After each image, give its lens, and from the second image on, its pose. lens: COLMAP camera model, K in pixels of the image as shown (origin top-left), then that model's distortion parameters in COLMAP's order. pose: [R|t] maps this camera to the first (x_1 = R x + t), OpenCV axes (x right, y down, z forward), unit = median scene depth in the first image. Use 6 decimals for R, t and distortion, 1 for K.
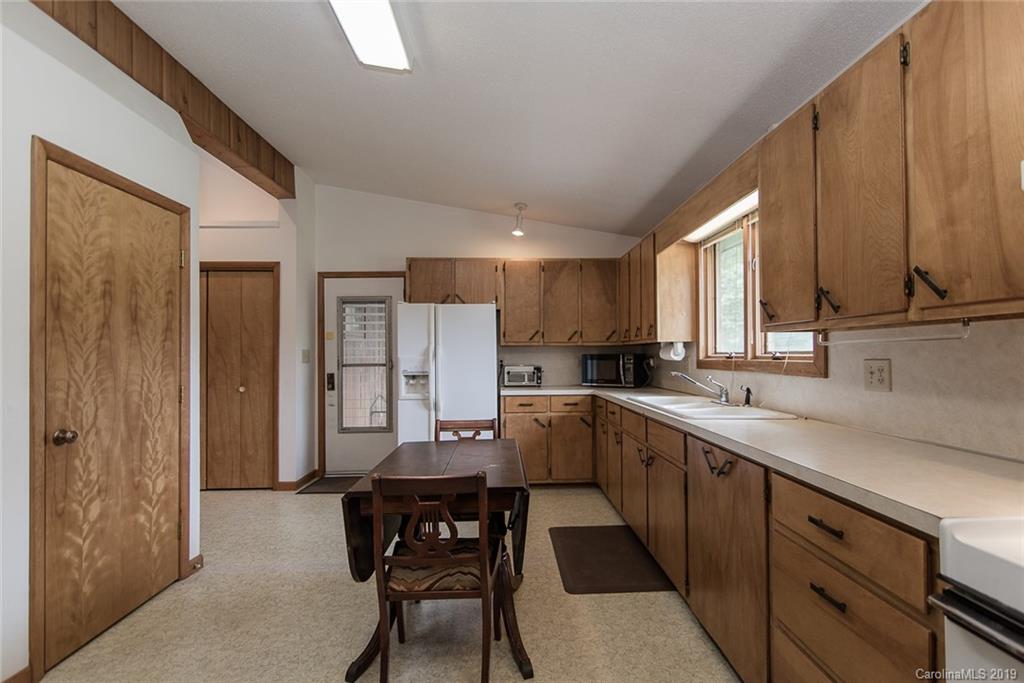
lens RADIAL K [[461.5, 0, 518.7], [0, 461.5, 347.9], [0, 0, 1]] dist [-0.000517, -0.000332]
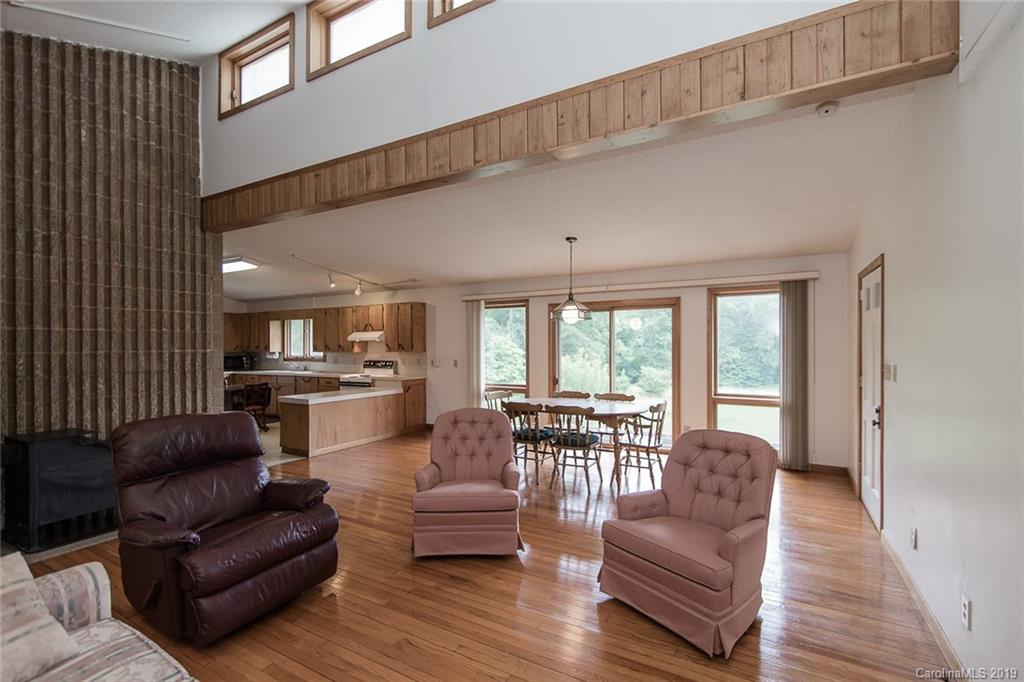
lens RADIAL K [[461.5, 0, 518.7], [0, 461.5, 347.4], [0, 0, 1]] dist [-0.000517, -0.000332]
pose [[0.518924, 0.006796, 0.854793, -1.375177], [-0.014683, 0.999892, 0.000964, -0.069357], [-0.854694, -0.013051, 0.518968, -1.836056]]
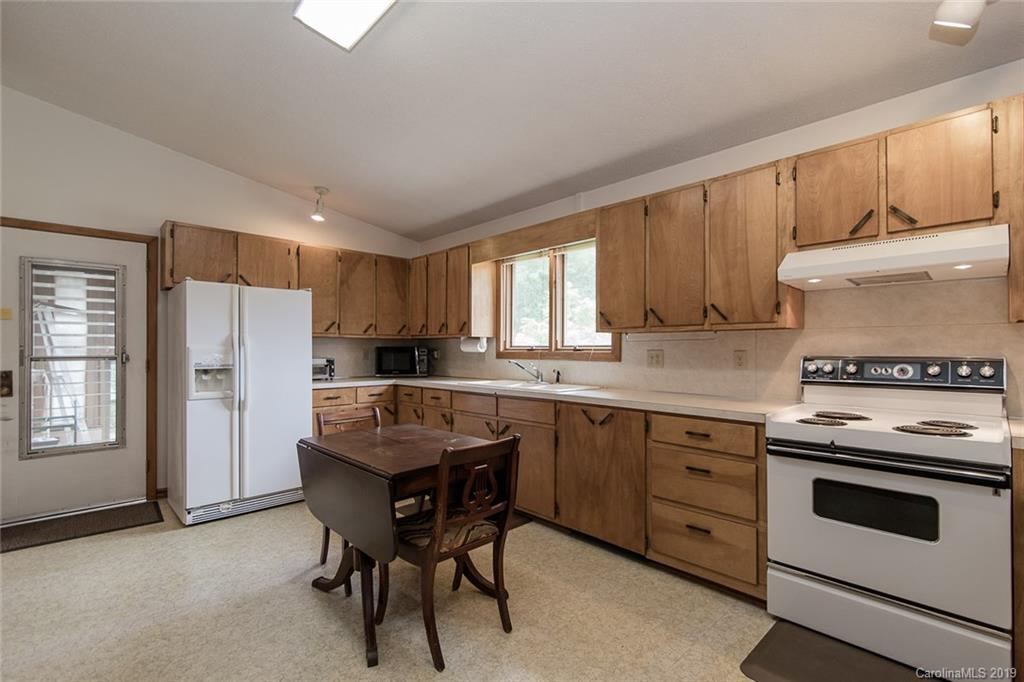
lens RADIAL K [[461.5, 0, 518.7], [0, 461.5, 347.4], [0, 0, 1]] dist [-0.000517, -0.000332]
pose [[0.738471, 0.010449, 0.674204, -0.437591], [-0.016398, 0.999863, 0.002465, 0.010309], [-0.674085, -0.012875, 0.738541, 0.025111]]
